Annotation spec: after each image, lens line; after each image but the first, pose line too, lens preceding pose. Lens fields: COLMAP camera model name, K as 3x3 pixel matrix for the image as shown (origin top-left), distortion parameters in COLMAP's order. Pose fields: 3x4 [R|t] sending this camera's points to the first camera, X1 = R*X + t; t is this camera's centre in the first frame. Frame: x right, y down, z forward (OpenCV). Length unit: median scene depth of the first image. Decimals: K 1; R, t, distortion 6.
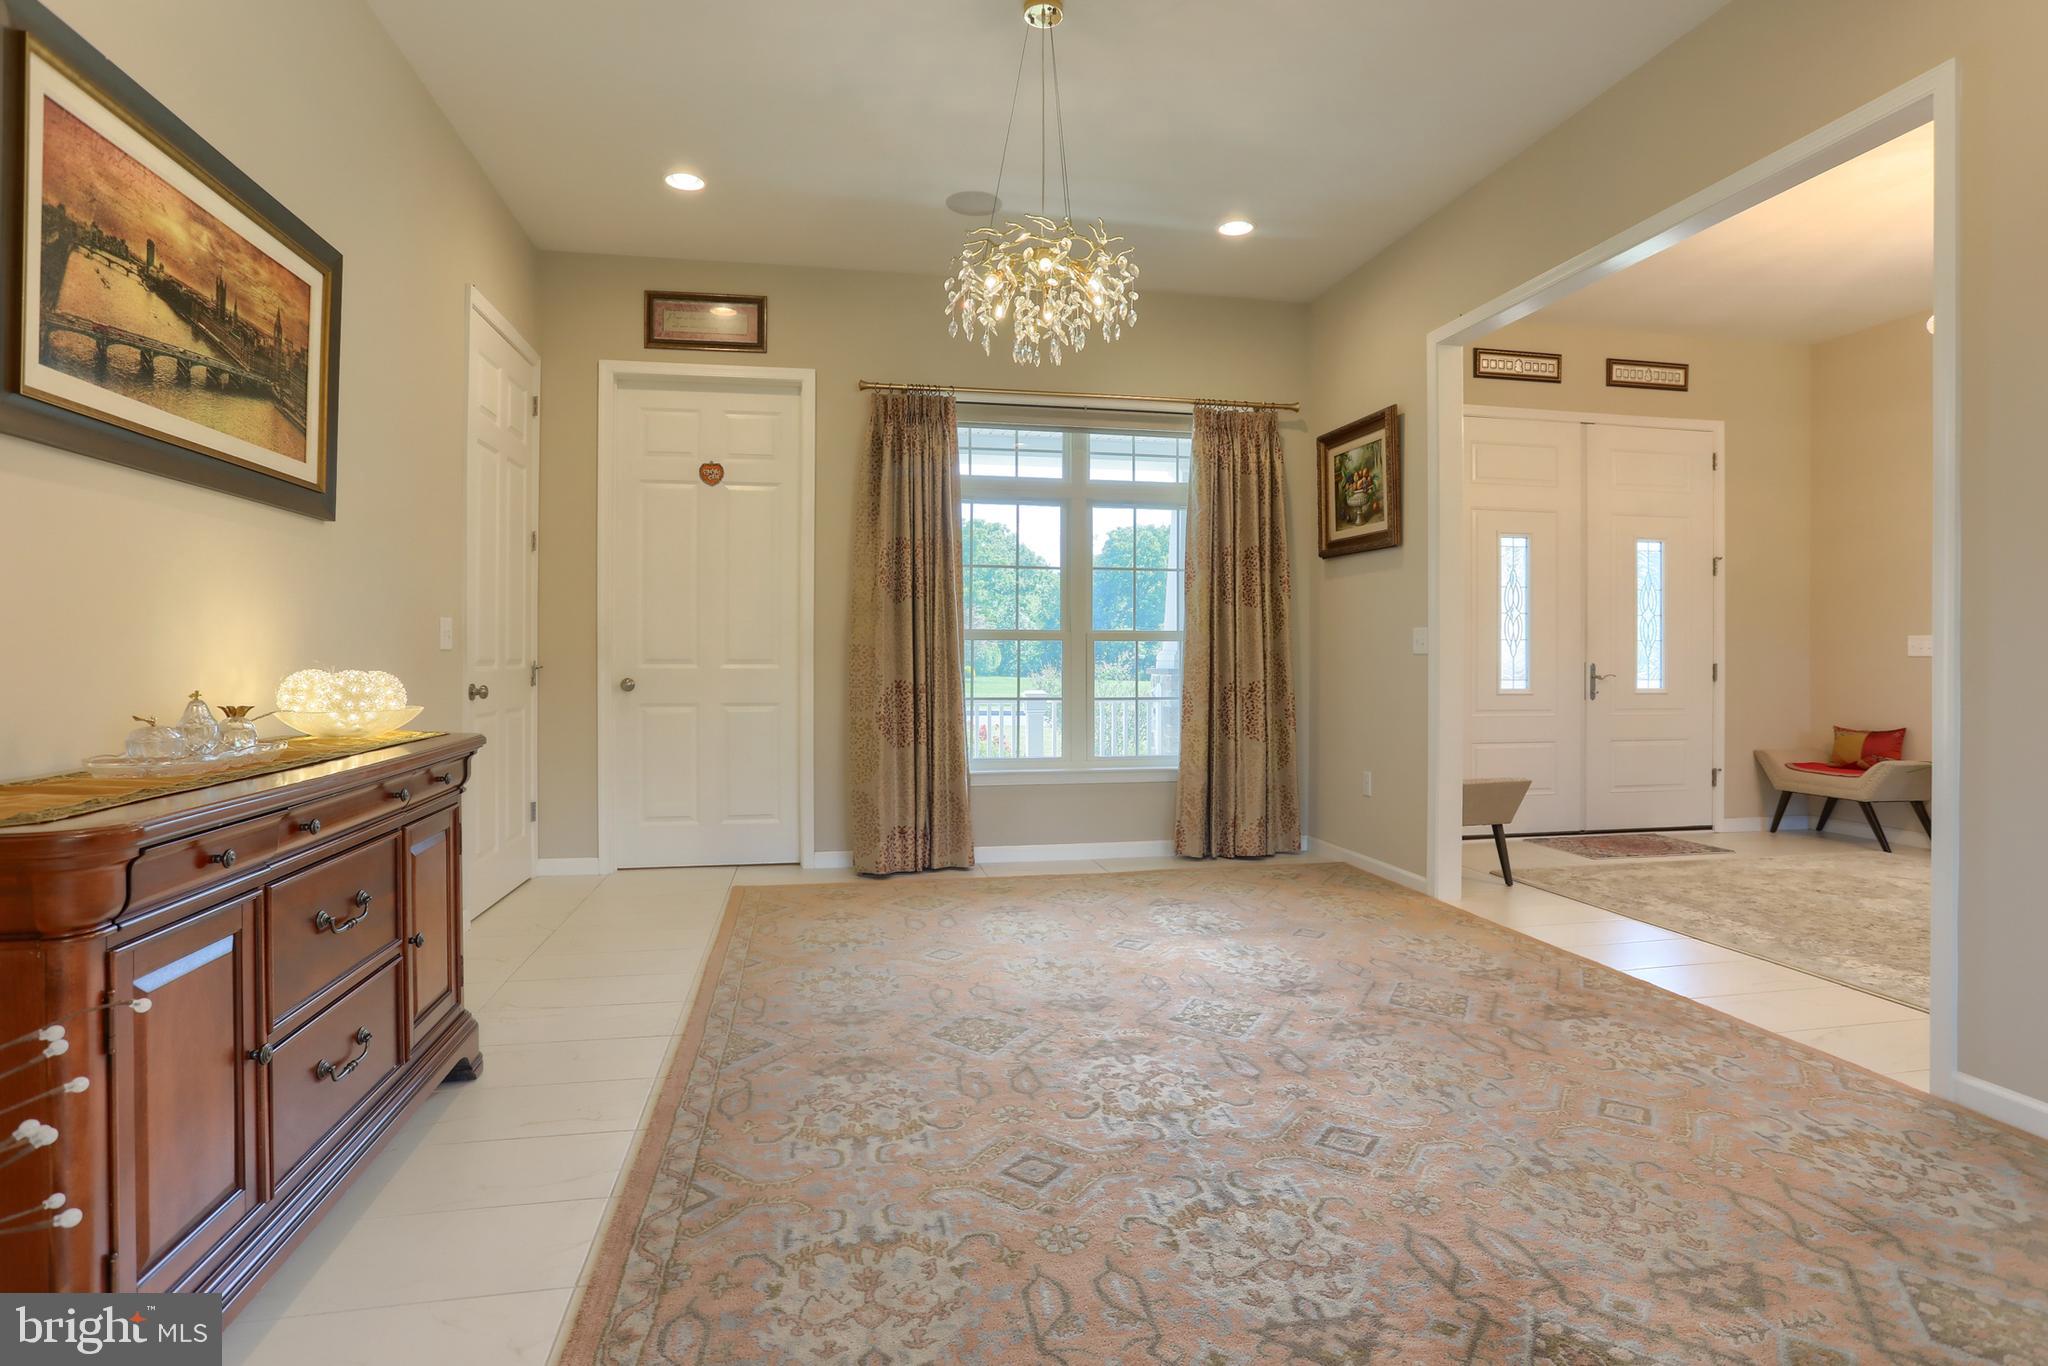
lens RADIAL K [[1062.5, 0, 1012.2], [0, 1062.5, 669.0], [0, 0, 1]] dist [-0.049976, 0.021496]
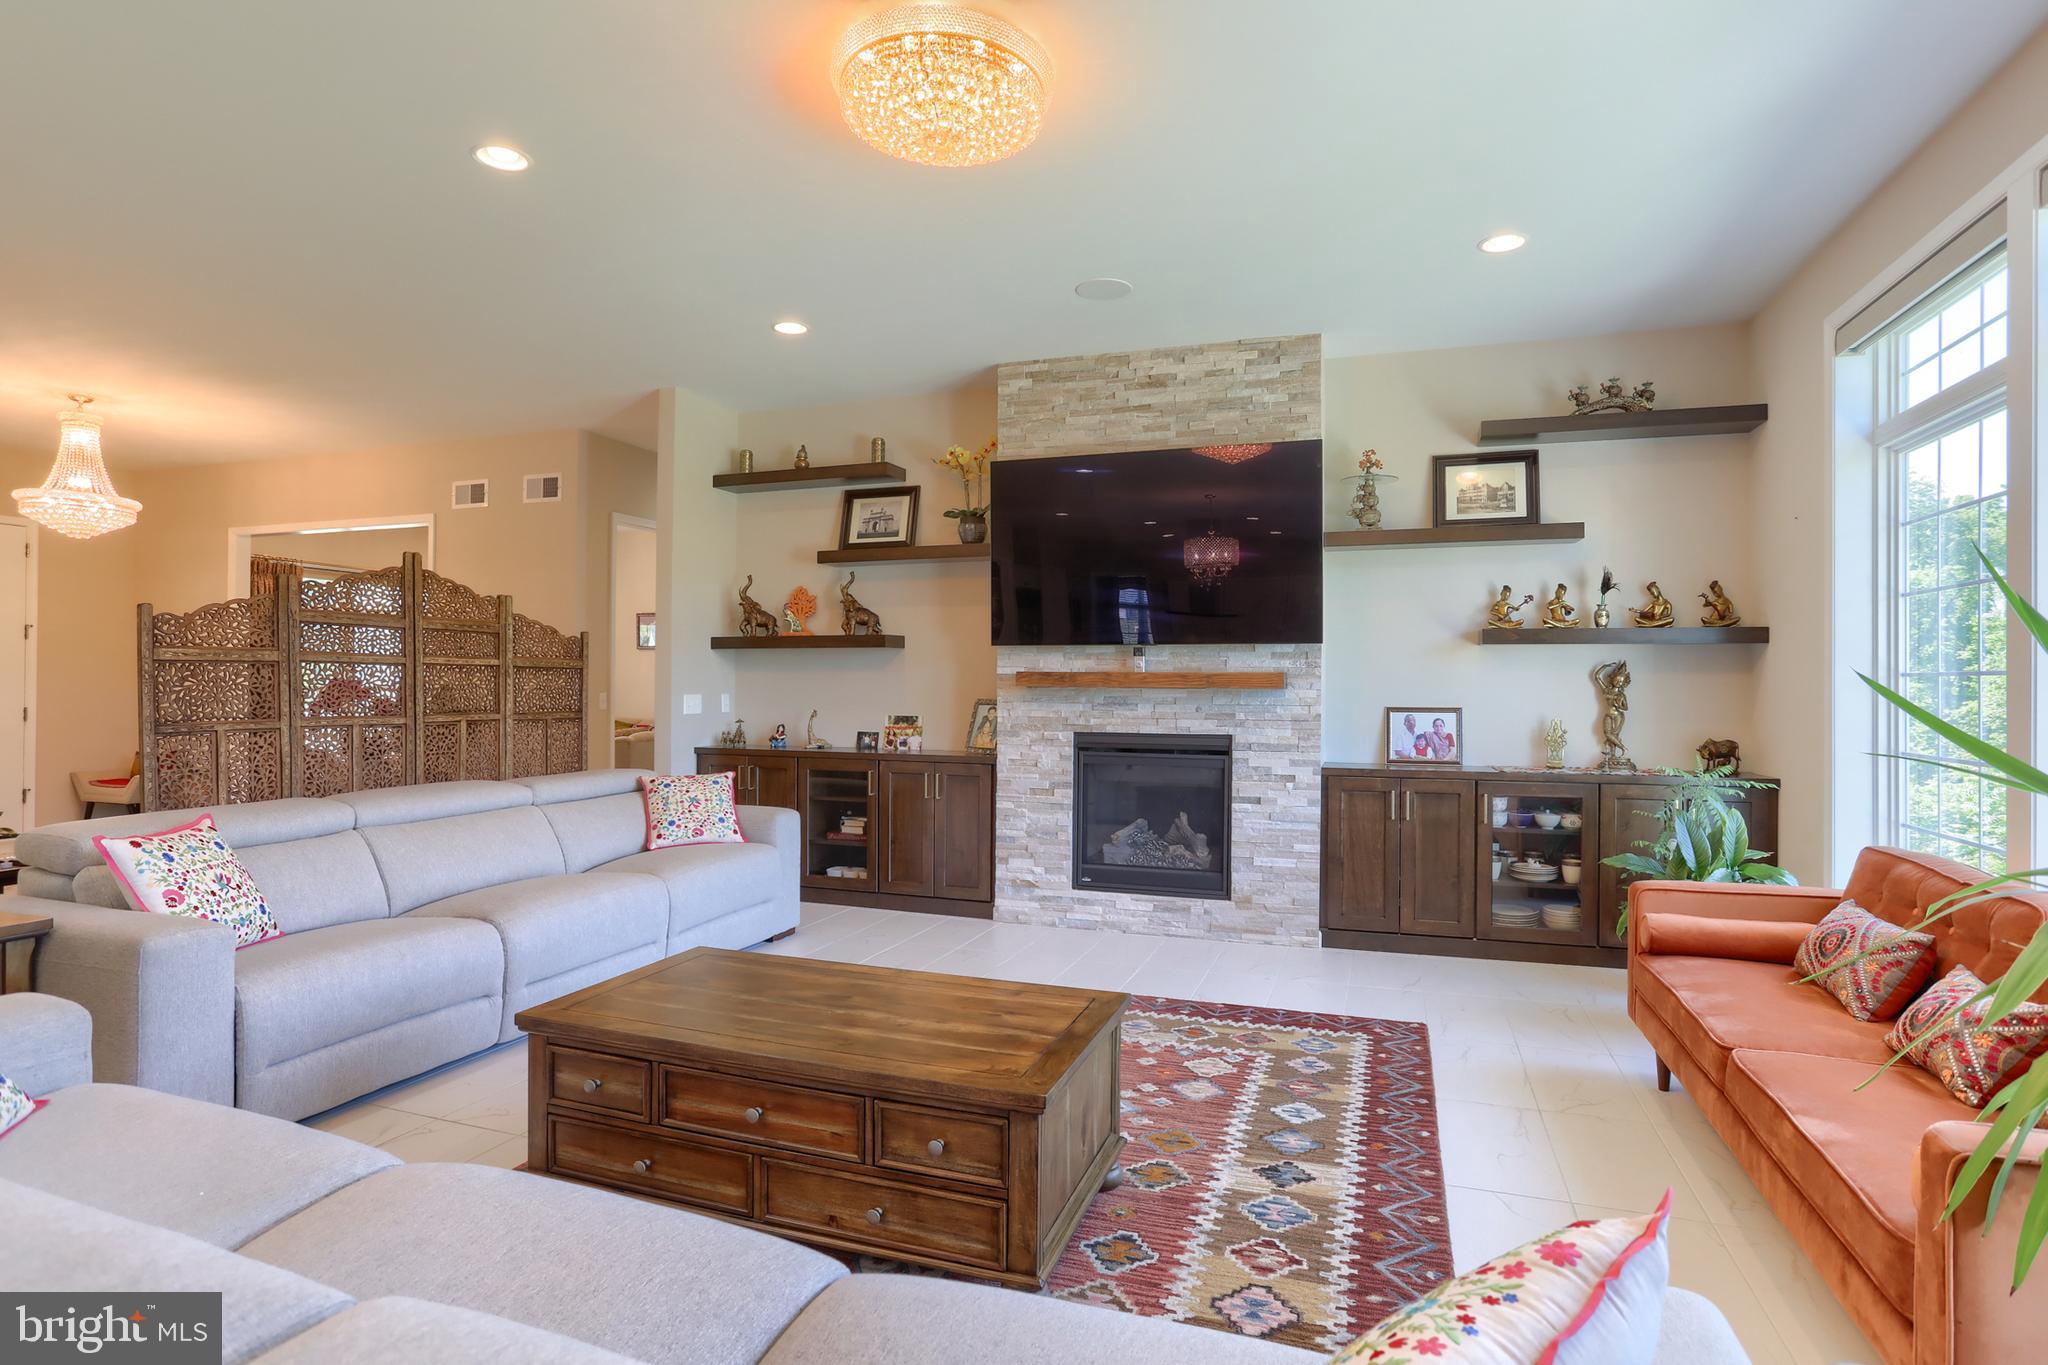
lens RADIAL K [[1062.5, 0, 1011.5], [0, 1062.5, 678.8], [0, 0, 1]] dist [-0.049976, 0.021496]
pose [[0.497931, 0.016539, 0.867059, 0.376218], [-0.006951, 0.999862, -0.015080, -0.065879], [-0.867189, 0.001482, 0.497978, -1.529706]]
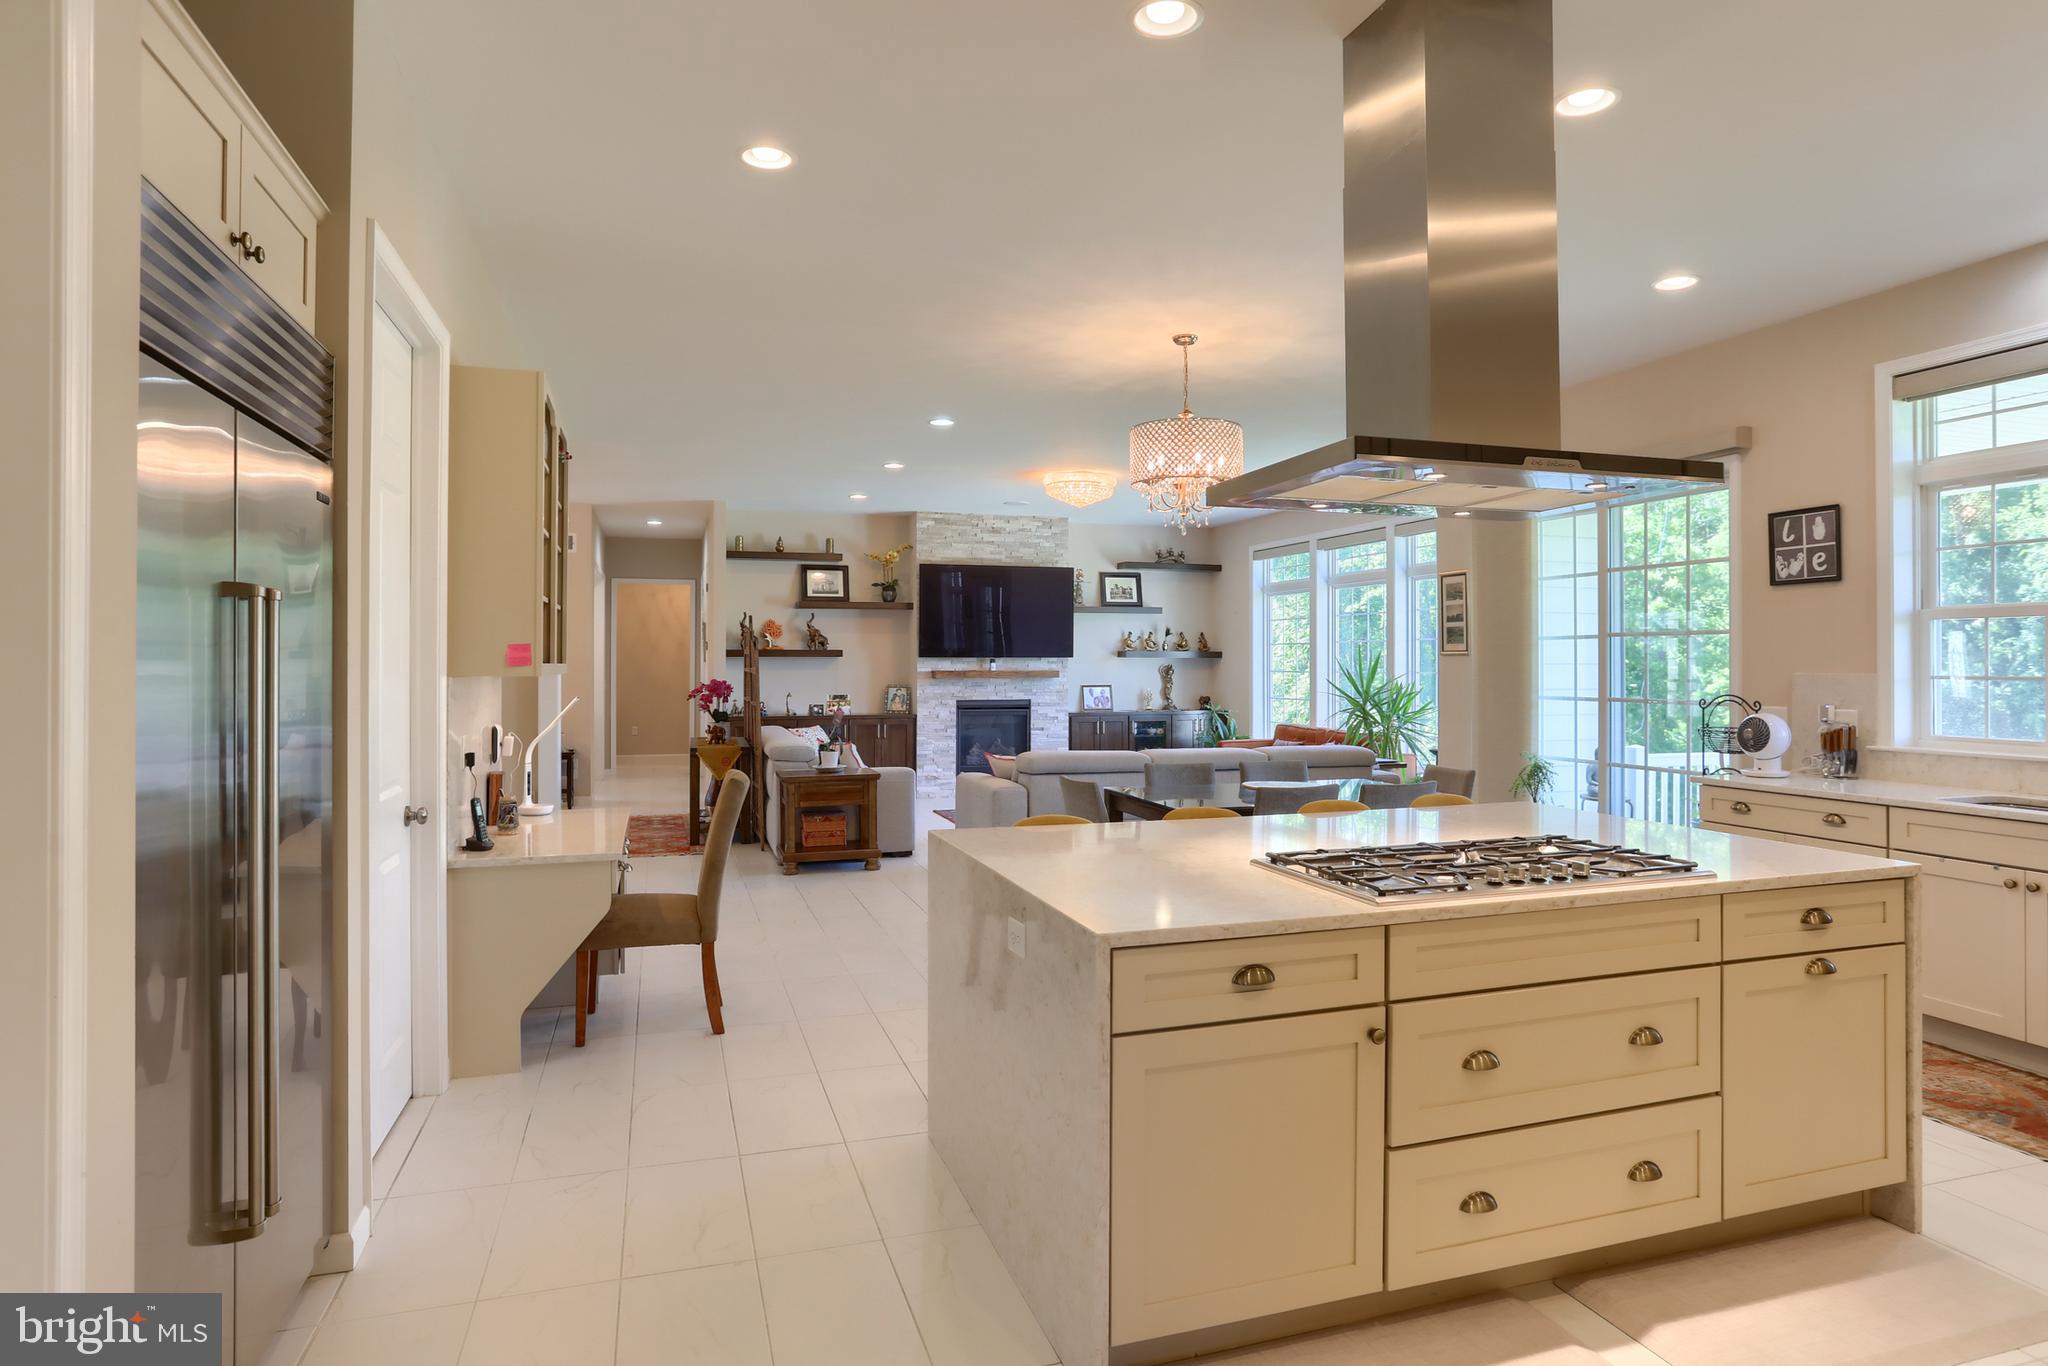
lens RADIAL K [[1153.5, 0, 1035.3], [0, 1153.5, 666.3], [0, 0, 1]] dist [0.002454, 0.001344]
pose [[-0.128262, 0.002769, 0.991736, -2.162354], [0.004478, 0.999988, -0.002213, -0.113351], [-0.991730, 0.004157, -0.128273, -0.394909]]
